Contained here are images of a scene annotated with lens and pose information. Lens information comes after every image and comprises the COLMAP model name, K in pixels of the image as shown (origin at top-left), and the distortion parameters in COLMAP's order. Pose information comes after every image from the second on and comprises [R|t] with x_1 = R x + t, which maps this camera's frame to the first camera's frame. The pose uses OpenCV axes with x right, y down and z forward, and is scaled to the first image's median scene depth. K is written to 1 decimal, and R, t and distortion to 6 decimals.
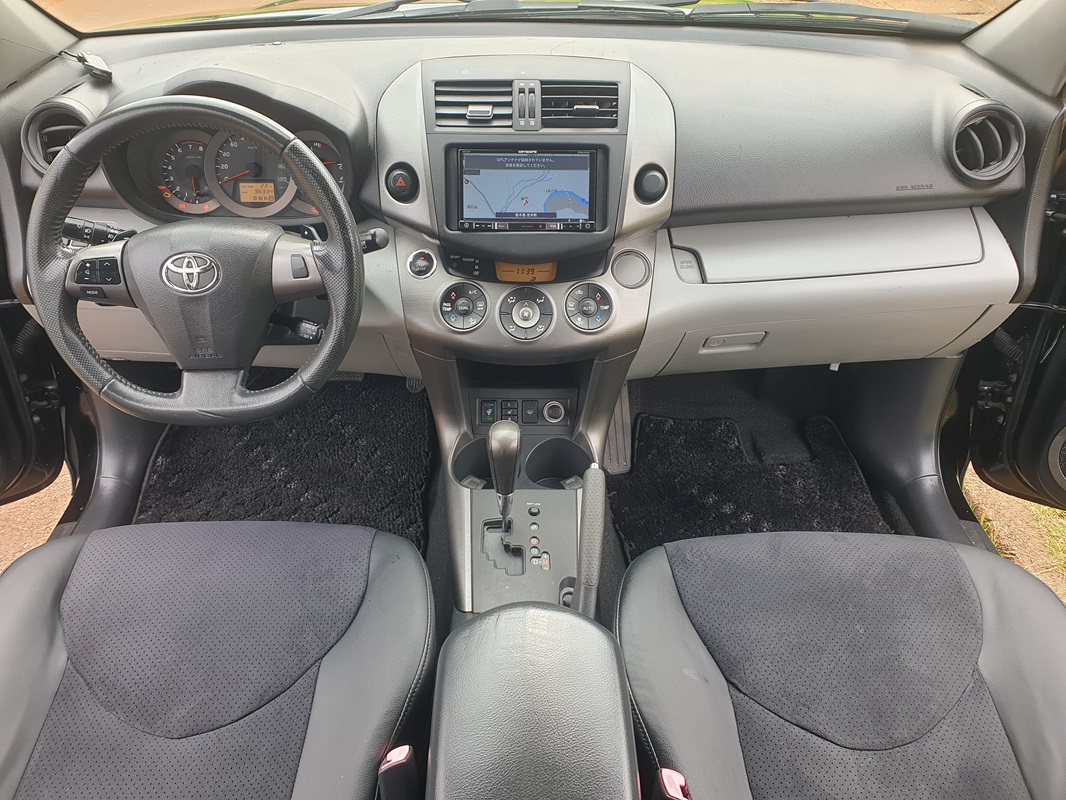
lens RADIAL K [[881.3, 0, 532.9], [0, 881.3, 400.6], [0, 0, 1]] dist [0.005805, -0.013406]
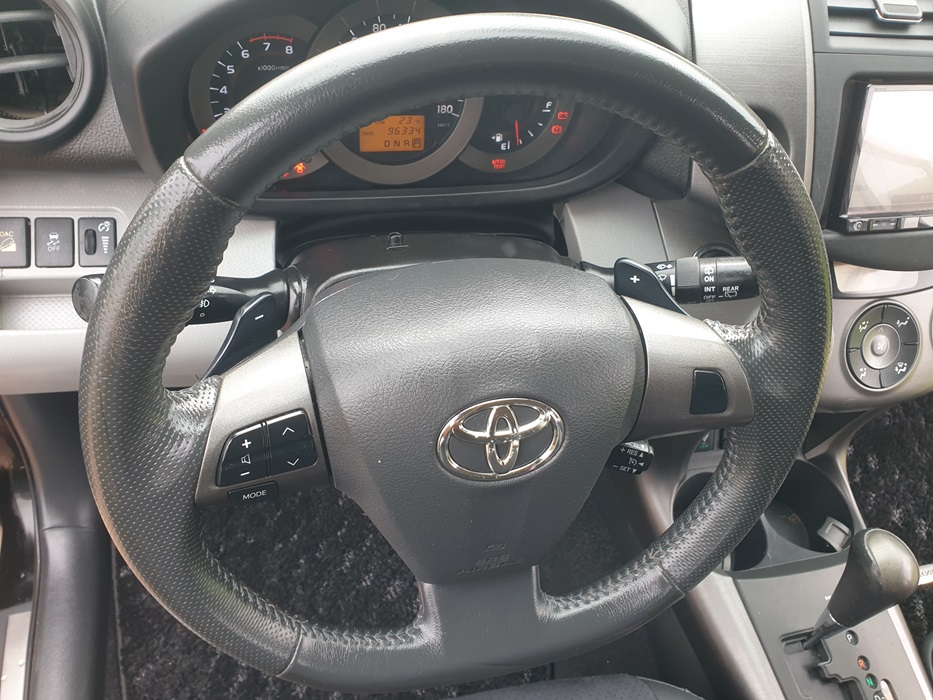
lens RADIAL K [[771.3, 0, 466.8], [0, 771.3, 349.2], [0, 0, 1]] dist [0.005805, -0.013406]
pose [[0.966996, -0.095313, 0.236291, -0.422507], [0.030255, 0.963787, 0.264950, -0.250970], [-0.252987, -0.249057, 0.934863, 0.563747]]
